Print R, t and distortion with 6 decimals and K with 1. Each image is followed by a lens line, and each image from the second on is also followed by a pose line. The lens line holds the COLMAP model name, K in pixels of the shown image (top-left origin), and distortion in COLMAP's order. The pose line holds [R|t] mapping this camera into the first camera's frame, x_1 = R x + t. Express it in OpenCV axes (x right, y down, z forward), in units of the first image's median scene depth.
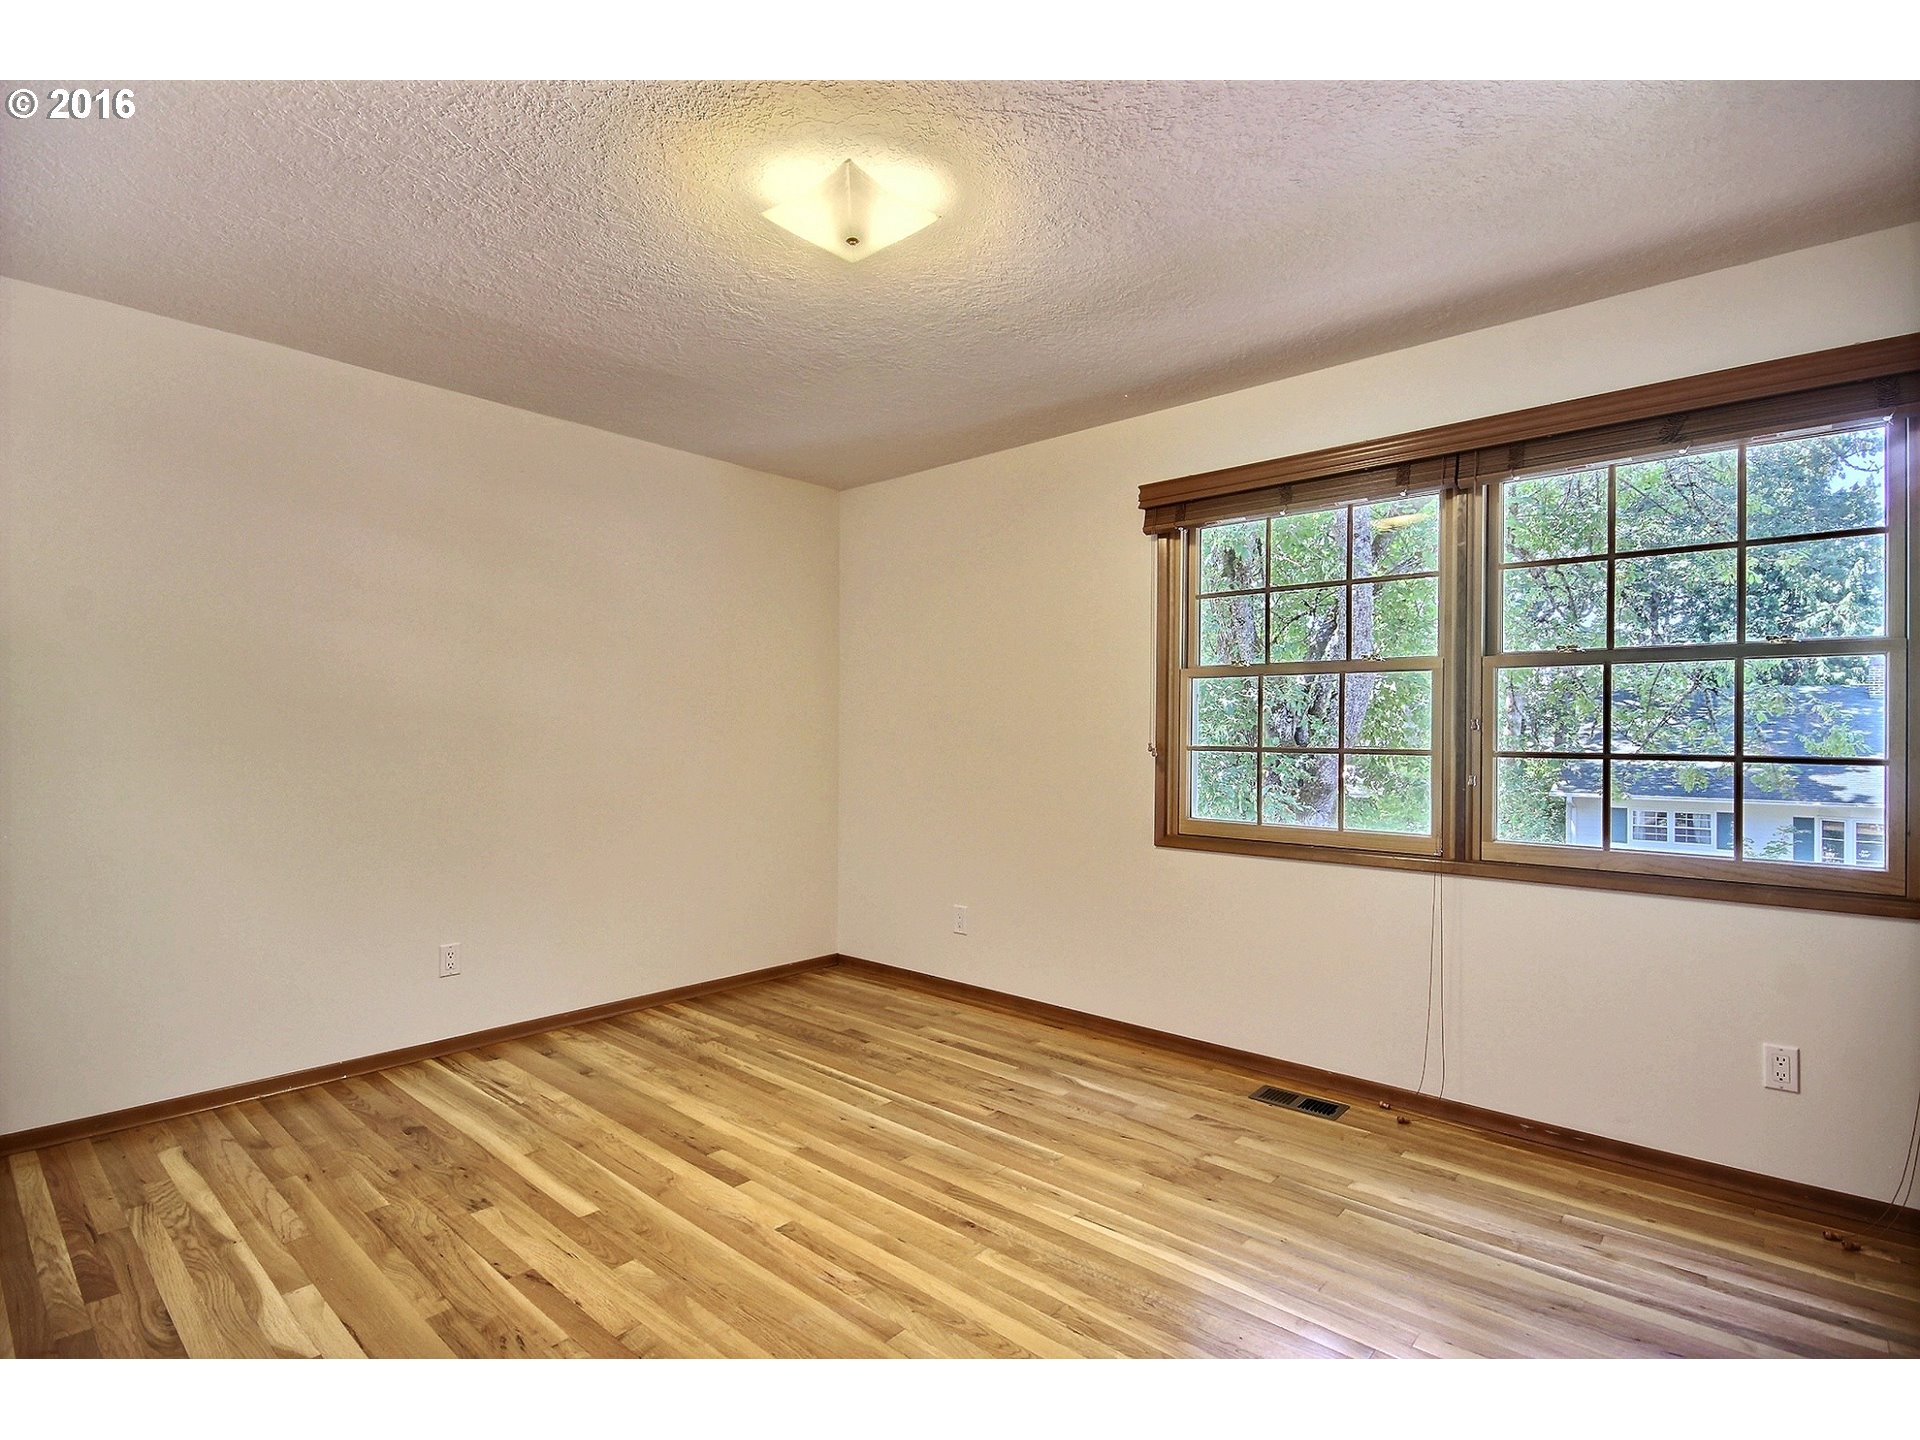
lens RADIAL K [[952.3, 0, 950.2], [0, 952.3, 729.3], [0, 0, 1]] dist [0.005967, 0.000120]
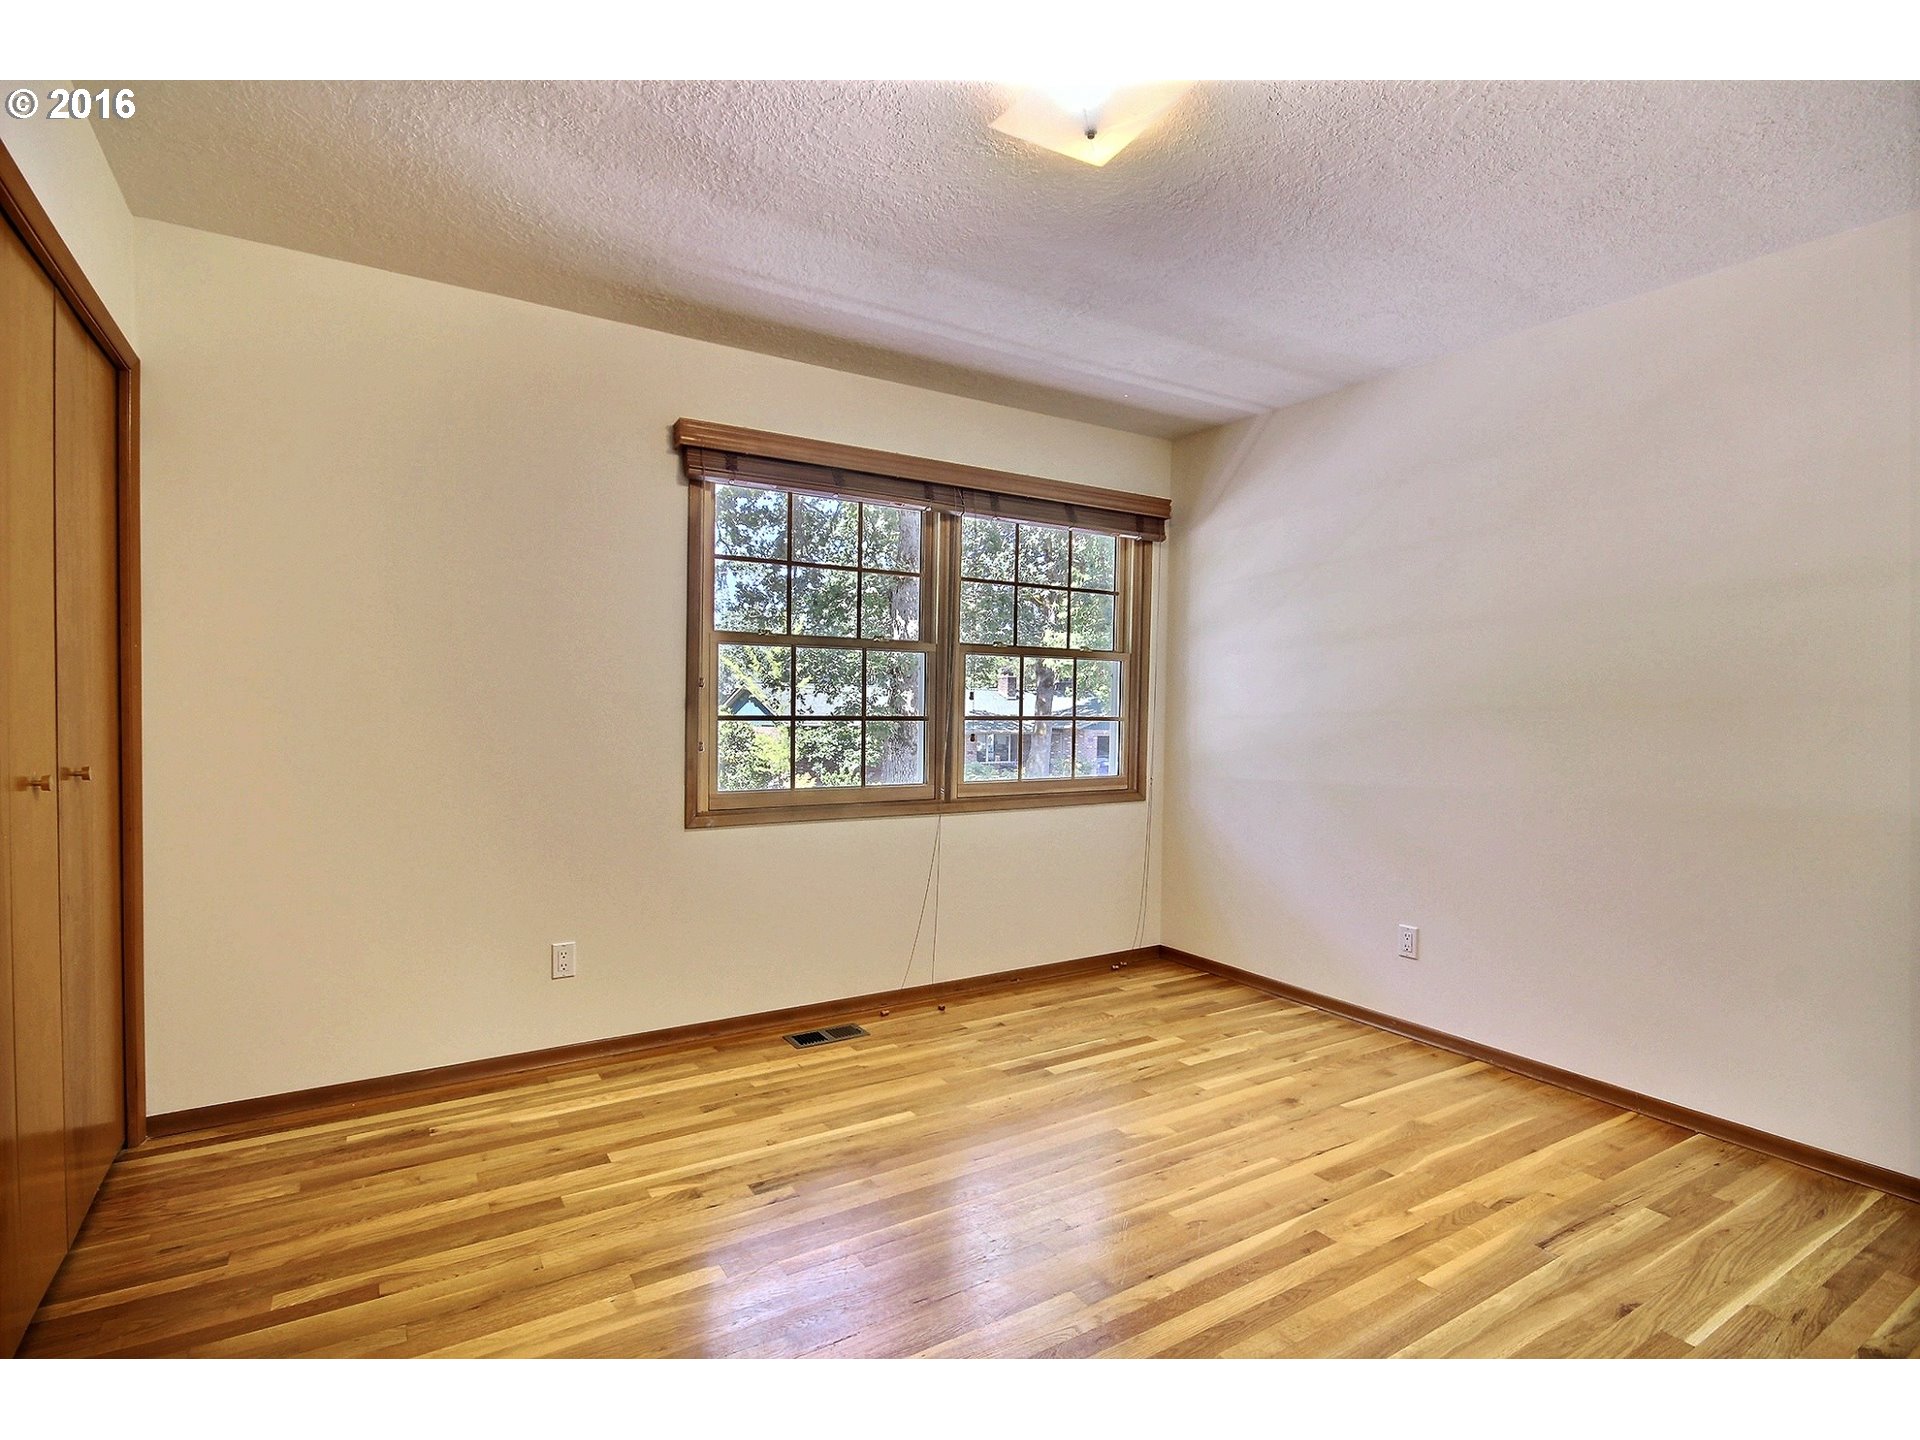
lens RADIAL K [[952.3, 0, 950.2], [0, 952.3, 729.3], [0, 0, 1]] dist [0.005967, 0.000120]
pose [[0.274622, -0.035866, 0.960883, -0.748292], [-0.007089, 0.999201, 0.039323, -0.012274], [-0.961526, -0.017611, 0.274148, 0.657433]]
